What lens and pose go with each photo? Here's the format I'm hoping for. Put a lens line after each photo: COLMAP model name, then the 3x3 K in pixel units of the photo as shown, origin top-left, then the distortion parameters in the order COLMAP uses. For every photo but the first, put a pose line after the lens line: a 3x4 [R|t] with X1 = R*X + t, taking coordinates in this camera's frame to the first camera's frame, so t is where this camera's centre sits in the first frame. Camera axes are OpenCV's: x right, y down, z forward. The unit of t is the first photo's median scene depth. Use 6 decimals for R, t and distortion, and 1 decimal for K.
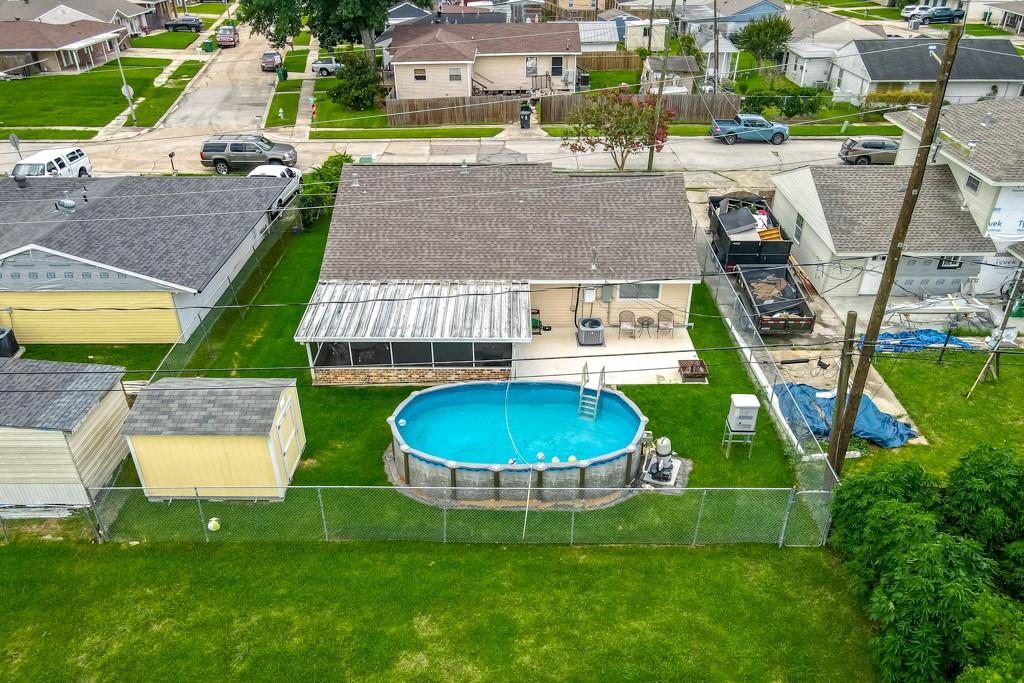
lens RADIAL K [[761.7, 0, 512.0], [0, 761.7, 341.5], [0, 0, 1]] dist [0.001866, 0.000675]
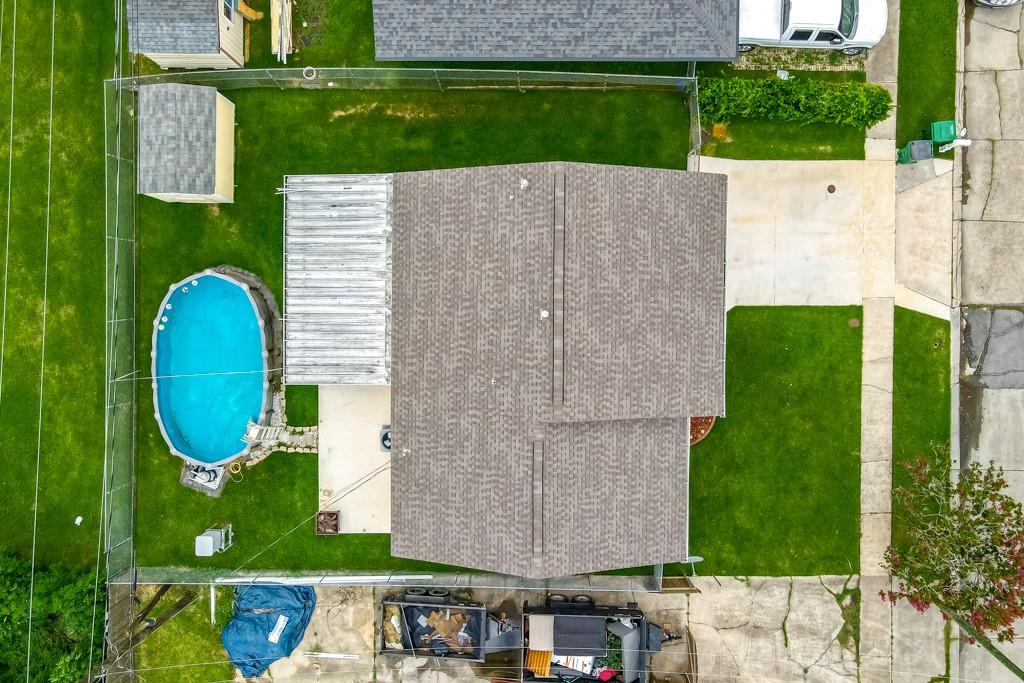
lens RADIAL K [[761.7, 0, 512.0], [0, 761.7, 341.5], [0, 0, 1]] dist [0.001866, 0.000675]
pose [[-0.003715, 0.999628, 0.027034, -0.066874], [-0.510089, -0.025147, 0.859754, -1.101523], [0.860113, -0.010595, 0.509993, 0.674535]]
